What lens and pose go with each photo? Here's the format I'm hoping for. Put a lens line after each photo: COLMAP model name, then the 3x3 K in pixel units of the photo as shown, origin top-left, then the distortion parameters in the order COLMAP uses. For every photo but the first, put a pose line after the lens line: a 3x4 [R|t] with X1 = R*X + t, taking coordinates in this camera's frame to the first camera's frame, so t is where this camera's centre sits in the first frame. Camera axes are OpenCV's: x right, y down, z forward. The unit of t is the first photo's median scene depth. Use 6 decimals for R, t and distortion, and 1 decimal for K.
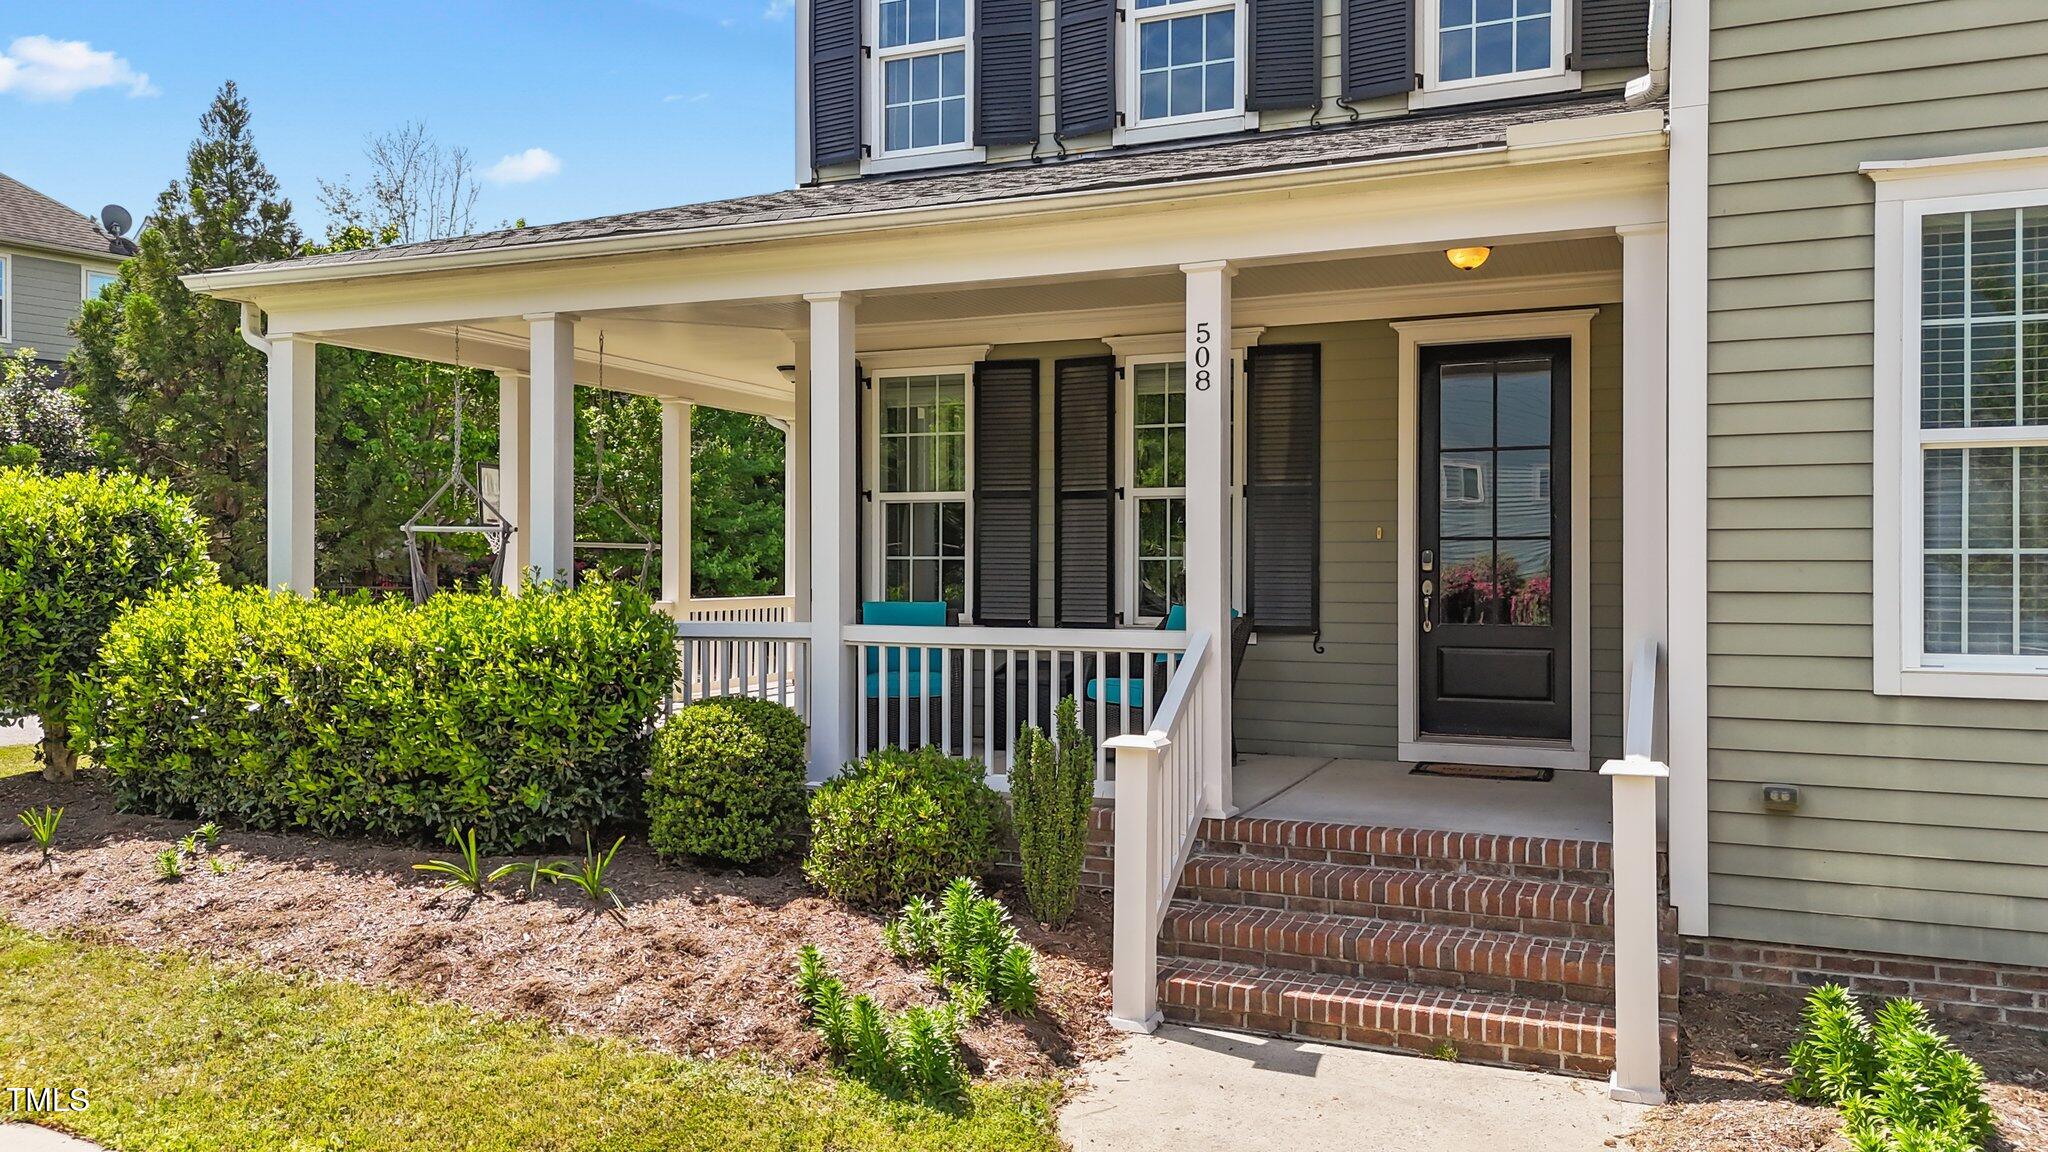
lens RADIAL K [[1509.7, 0, 996.3], [0, 1509.7, 572.6], [0, 0, 1]] dist [0.047321, -0.047447]
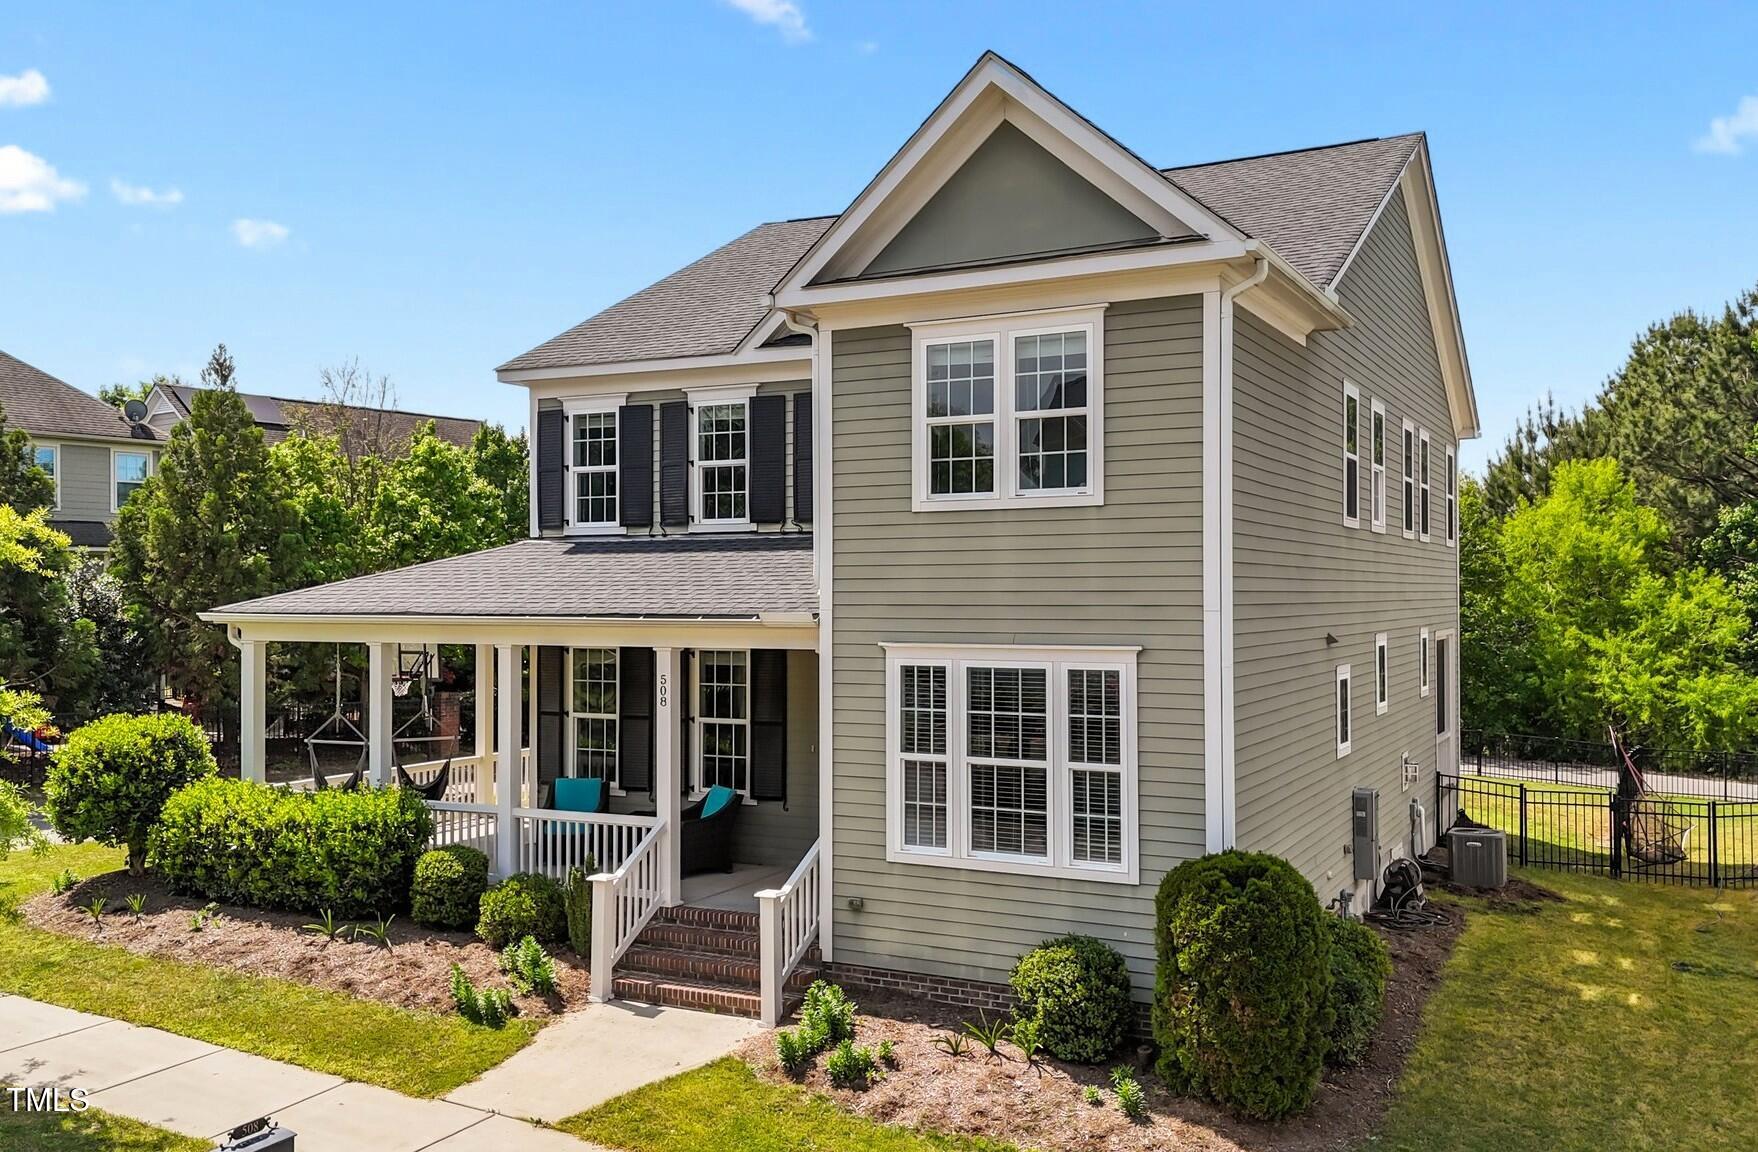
lens RADIAL K [[1545.4, 0, 875.9], [0, 1545.4, 571.9], [0, 0, 1]] dist [0.041824, -0.073569]
pose [[0.997946, -0.005087, -0.063854, 0.590532], [0.004034, 0.999854, -0.016610, -0.279452], [0.063930, 0.016319, 0.997821, -1.200756]]
